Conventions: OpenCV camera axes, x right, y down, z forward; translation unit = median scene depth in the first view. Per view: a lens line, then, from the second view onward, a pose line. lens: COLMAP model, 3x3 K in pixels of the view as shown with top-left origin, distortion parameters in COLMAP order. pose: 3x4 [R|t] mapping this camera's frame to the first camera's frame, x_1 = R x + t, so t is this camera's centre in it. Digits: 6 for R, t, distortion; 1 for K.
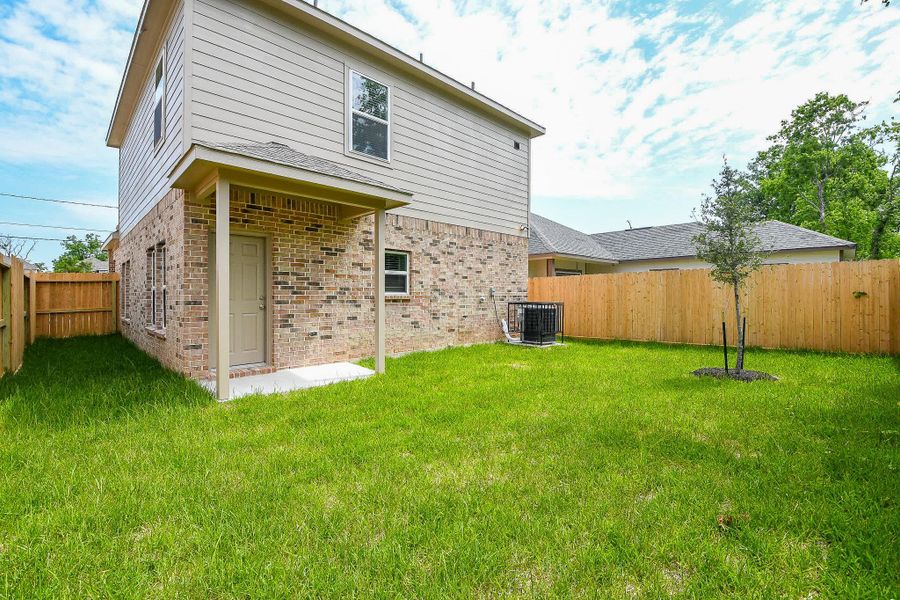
lens RADIAL K [[397.5, 0, 450.2], [0, 397.5, 295.5], [0, 0, 1]] dist [-0.000140, -0.015313]
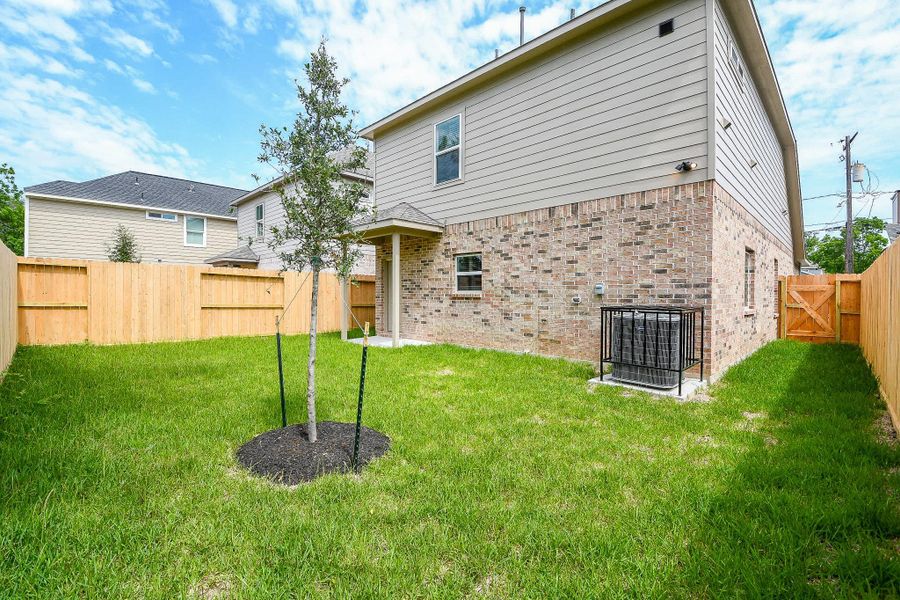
lens RADIAL K [[397.5, 0, 450.2], [0, 397.5, 295.5], [0, 0, 1]] dist [-0.000140, -0.015313]
pose [[0.004971, -0.000245, -0.999988, 0.907468], [-0.007434, 0.999972, -0.000282, 0.005032], [0.999960, 0.007436, 0.004969, 0.872534]]
